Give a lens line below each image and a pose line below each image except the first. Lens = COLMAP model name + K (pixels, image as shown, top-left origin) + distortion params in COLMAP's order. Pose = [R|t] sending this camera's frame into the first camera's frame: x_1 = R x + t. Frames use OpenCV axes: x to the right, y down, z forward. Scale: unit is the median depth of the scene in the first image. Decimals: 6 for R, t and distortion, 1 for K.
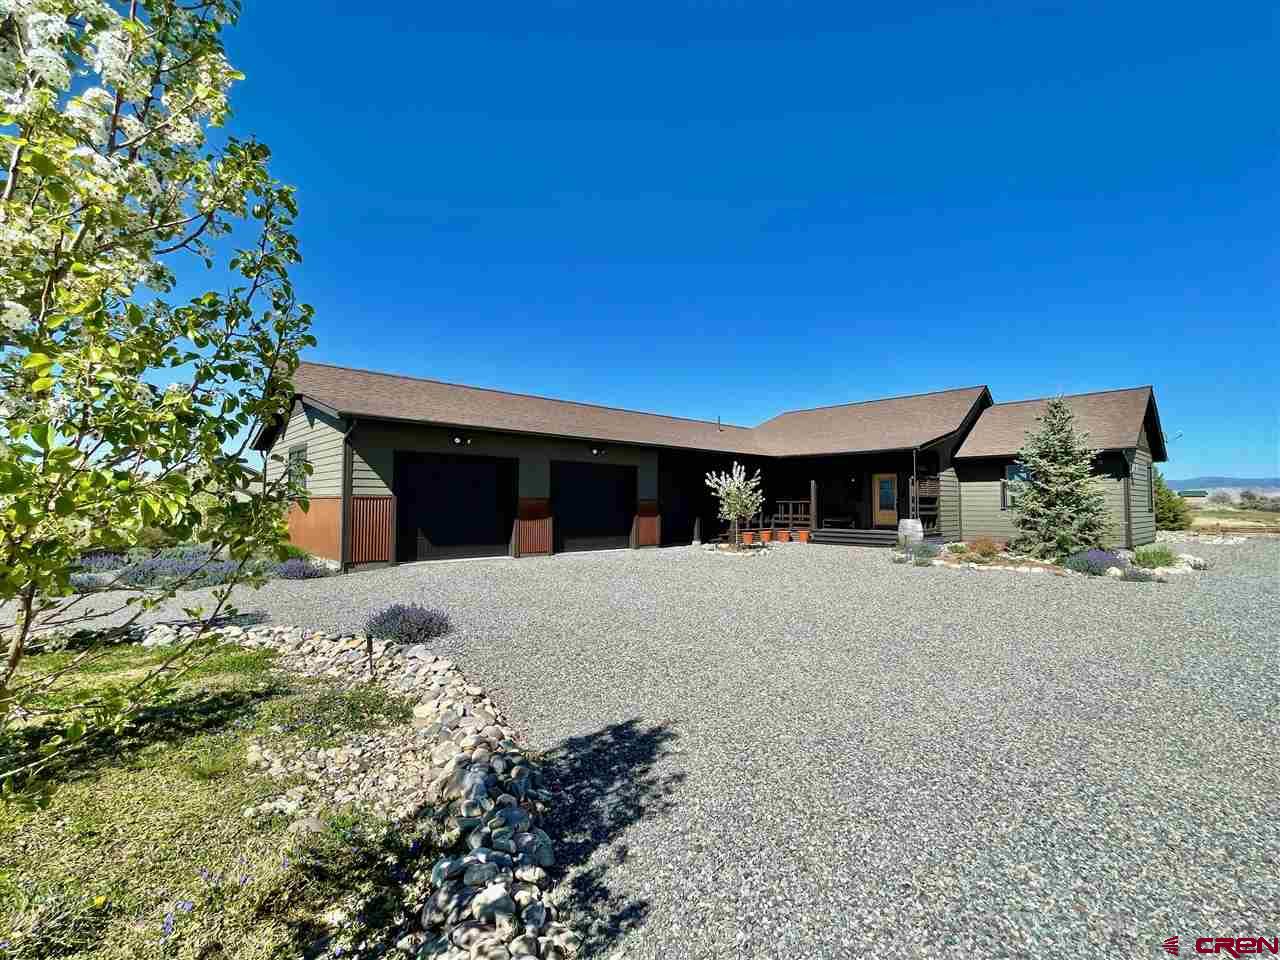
lens RADIAL K [[586.6, 0, 645.5], [0, 586.6, 480.1], [0, 0, 1]] dist [0.001945, -0.000077]
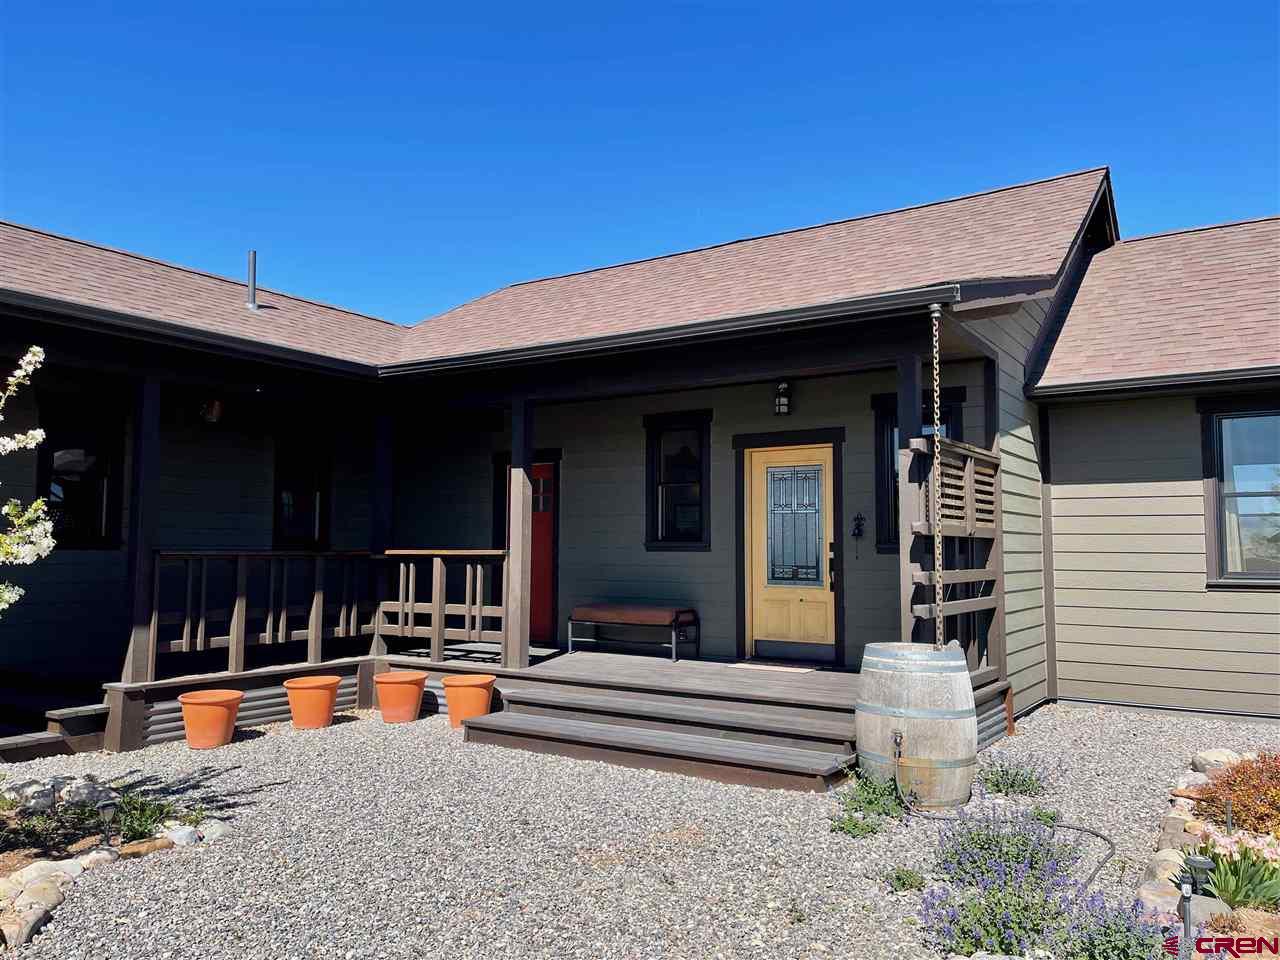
lens RADIAL K [[970.8, 0, 640.3], [0, 970.8, 473.4], [0, 0, 1]] dist [0.050471, -0.045937]
pose [[0.968656, 0.022093, 0.247422, 0.268339], [-0.014098, 0.999321, -0.034040, 0.019406], [-0.248006, 0.029485, 0.968310, 0.677881]]
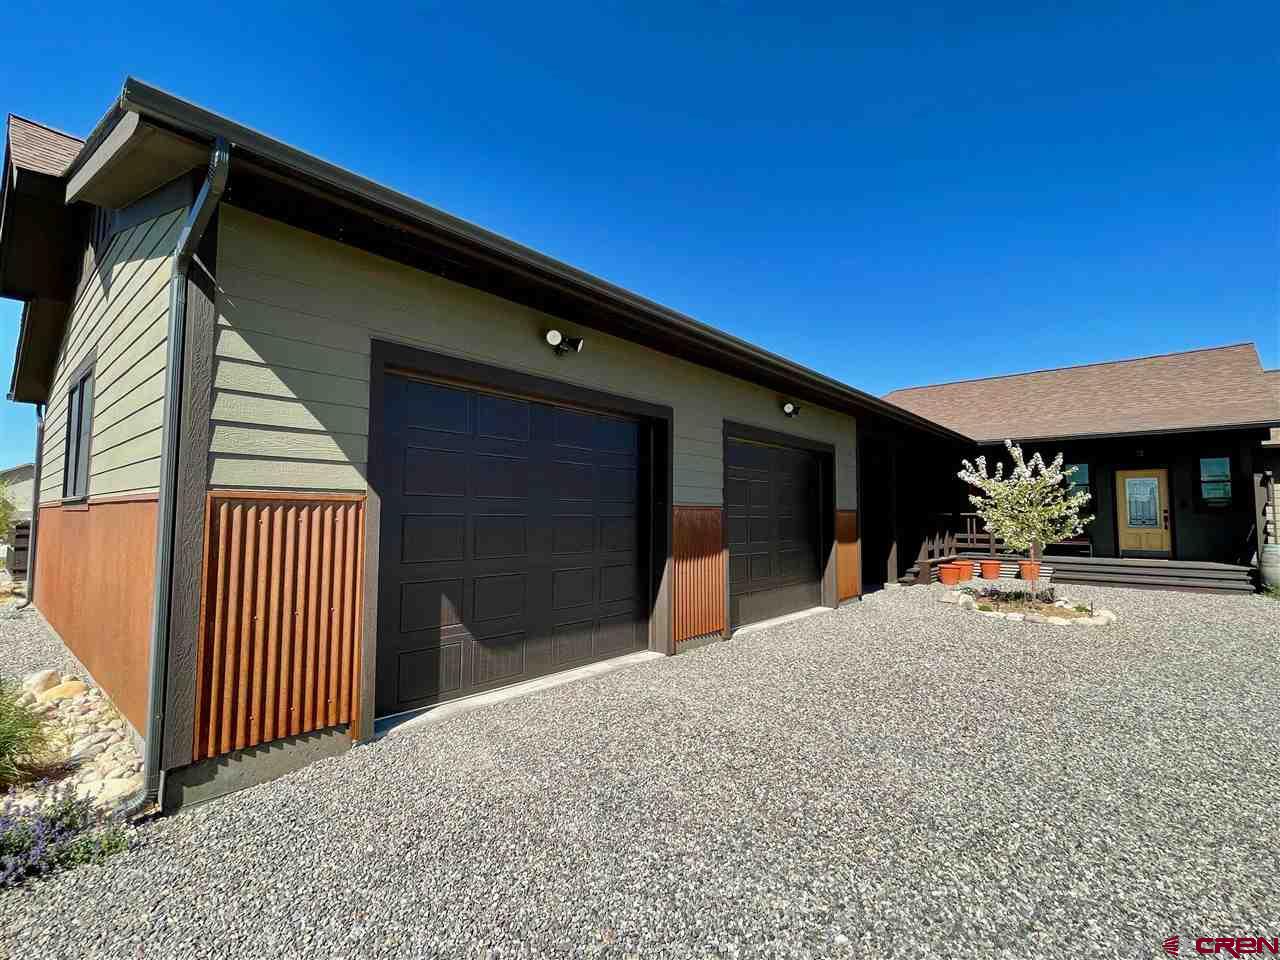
lens RADIAL K [[586.6, 0, 643.9], [0, 586.6, 477.9], [0, 0, 1]] dist [0.001945, -0.000077]
pose [[0.991906, 0.009837, 0.126596, -0.236670], [-0.007003, 0.999715, -0.022805, 0.018124], [-0.126784, 0.021734, 0.991692, 0.496033]]
